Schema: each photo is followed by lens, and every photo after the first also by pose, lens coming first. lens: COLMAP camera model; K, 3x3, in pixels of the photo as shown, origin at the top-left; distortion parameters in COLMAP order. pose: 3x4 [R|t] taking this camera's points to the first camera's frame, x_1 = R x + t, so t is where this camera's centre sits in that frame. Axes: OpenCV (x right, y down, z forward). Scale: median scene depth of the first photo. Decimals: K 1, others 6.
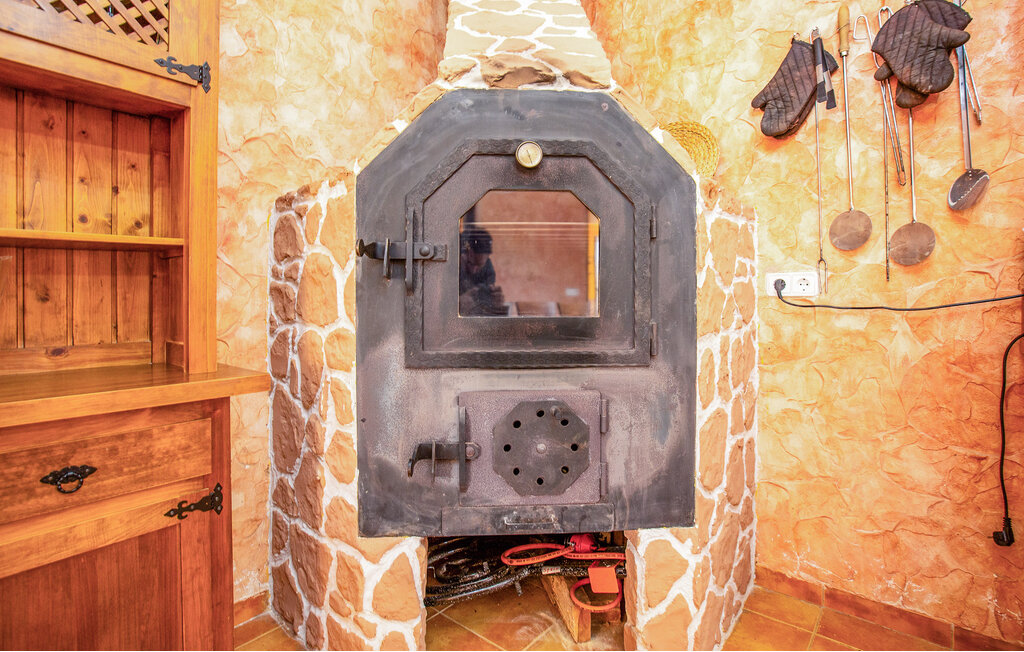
lens RADIAL K [[525.4, 0, 524.9], [0, 525.4, 309.3], [0, 0, 1]] dist [-0.001805, -0.000081]
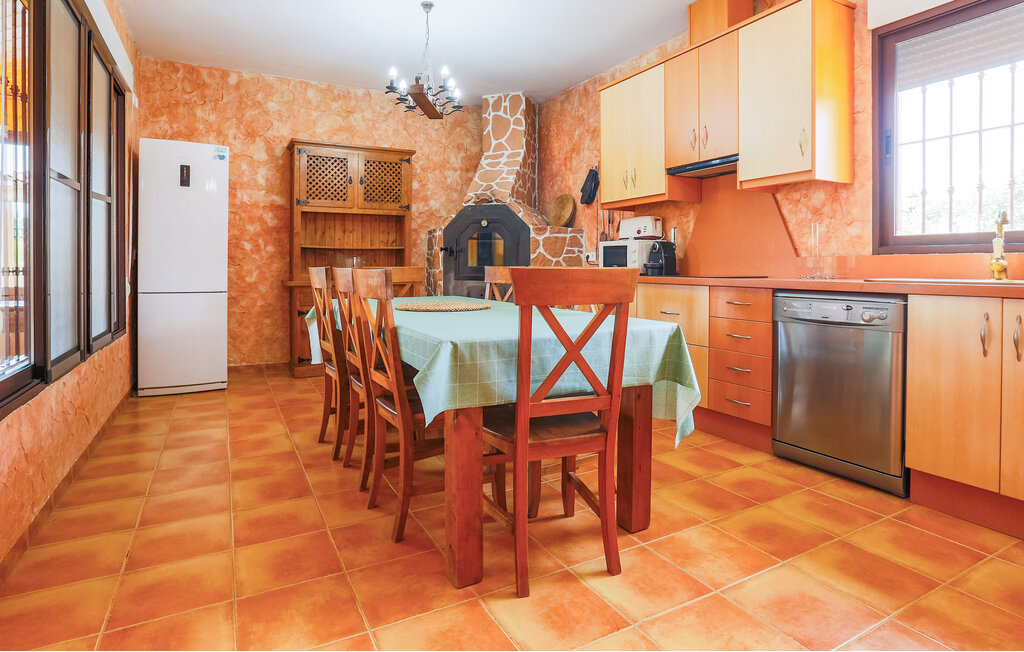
lens RADIAL K [[525.4, 0, 524.9], [0, 525.4, 309.3], [0, 0, 1]] dist [-0.001805, -0.000081]
pose [[0.944792, 0.029205, -0.326366, 1.206749], [-0.009103, 0.997975, 0.062951, 0.064912], [0.327544, -0.056504, 0.943145, -1.960105]]
